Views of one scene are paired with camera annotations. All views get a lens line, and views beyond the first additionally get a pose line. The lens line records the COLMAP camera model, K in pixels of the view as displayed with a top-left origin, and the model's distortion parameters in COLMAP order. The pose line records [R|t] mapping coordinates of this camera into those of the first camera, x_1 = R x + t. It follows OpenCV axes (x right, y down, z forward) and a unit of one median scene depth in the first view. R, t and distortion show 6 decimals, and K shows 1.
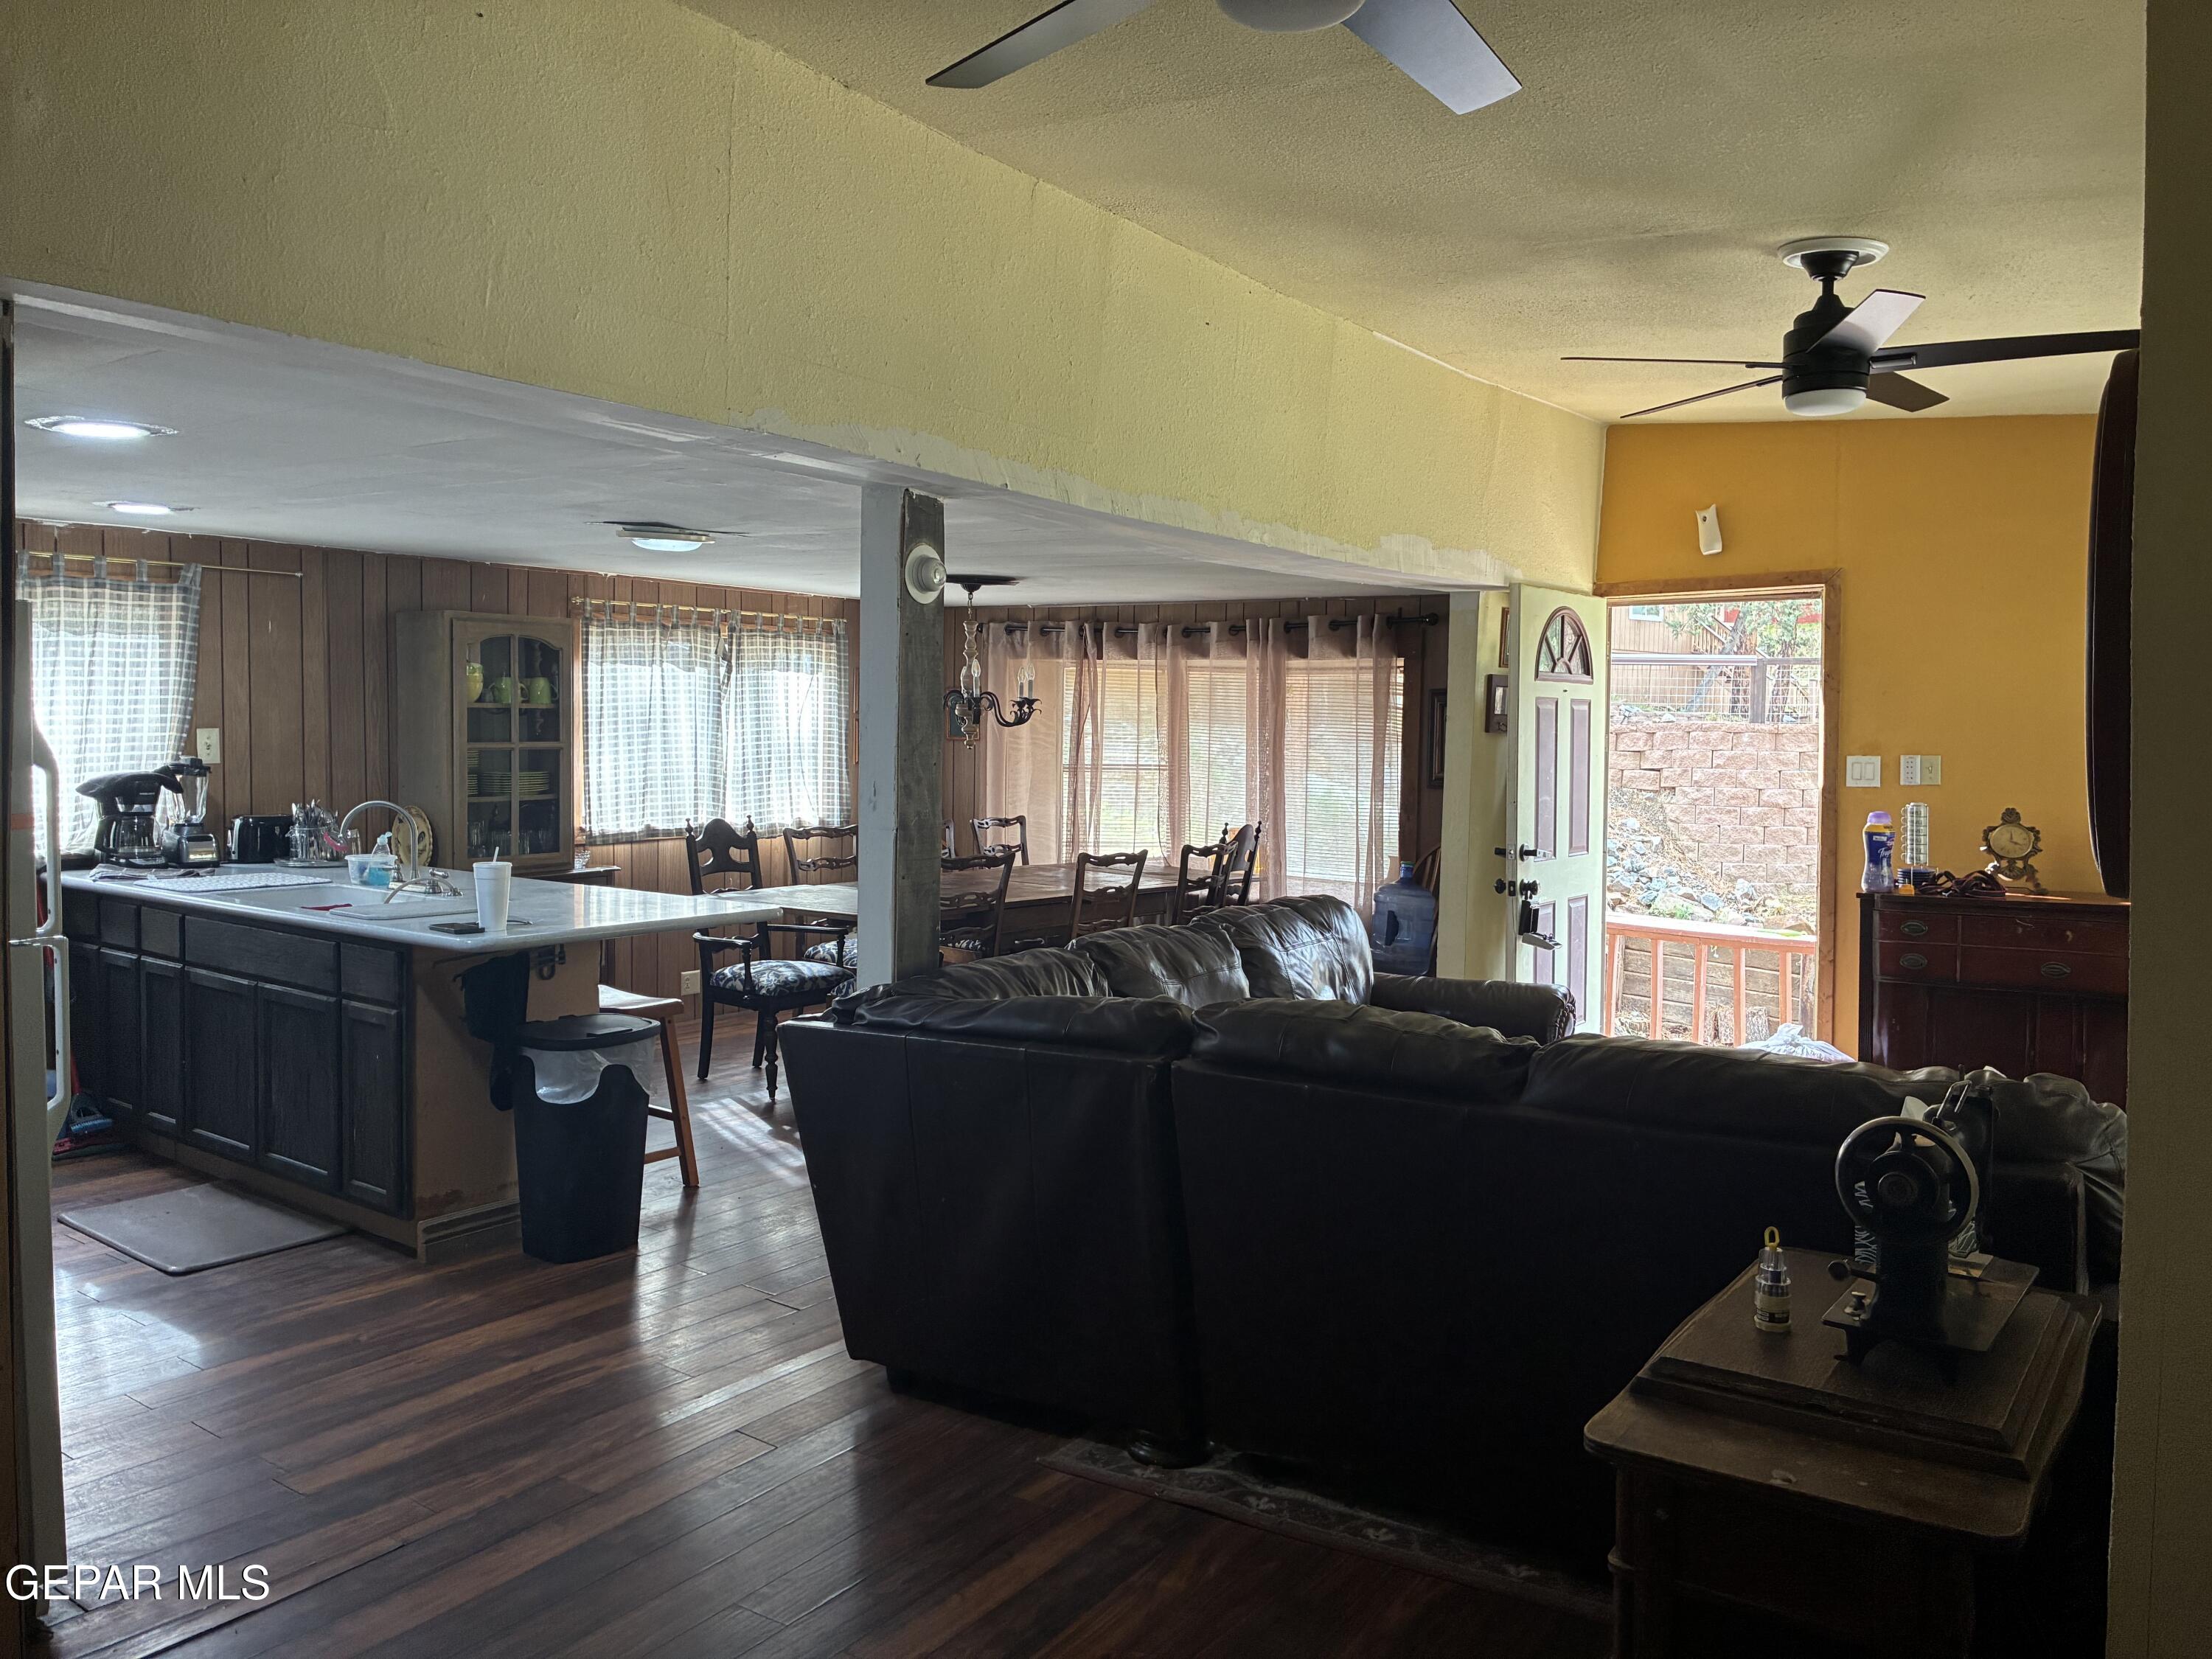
lens RADIAL K [[1692.3, 0, 1105.4], [0, 1692.3, 823.4], [0, 0, 1]] dist [0.015210, 0.007476]
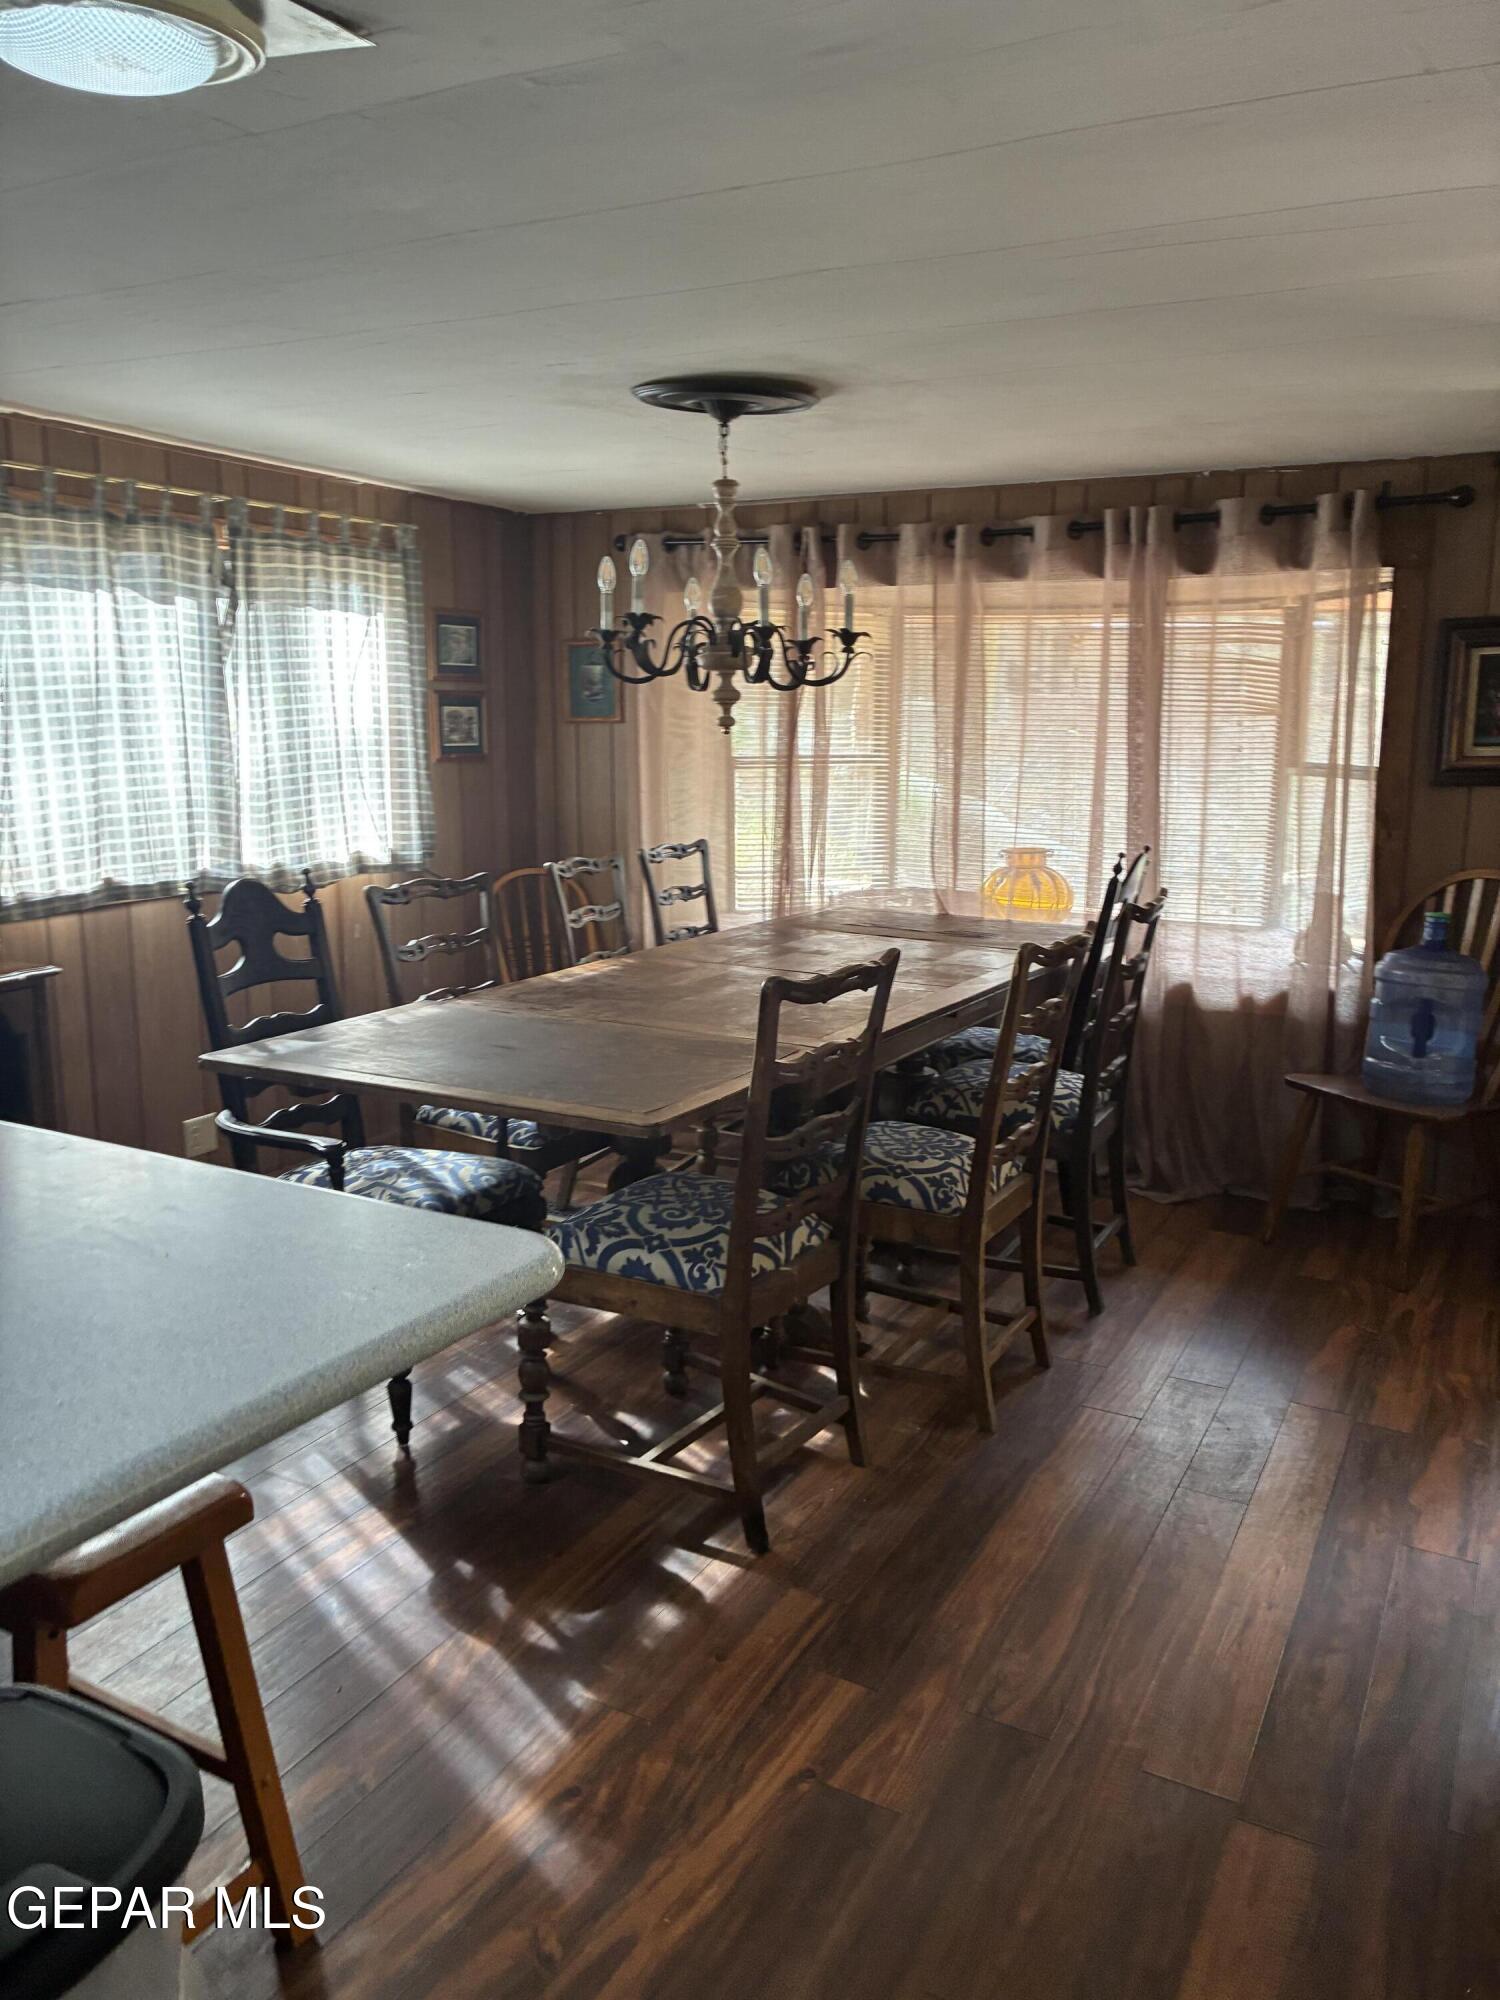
lens RADIAL K [[1530.1, 0, 709.1], [0, 1530.1, 994.4], [0, 0, 1]] dist [0.015210, 0.007476]
pose [[0.993967, -0.034906, 0.103980, -0.121825], [0.021655, 0.991800, 0.125950, -0.020843], [-0.107524, -0.122939, 0.986572, 0.456457]]
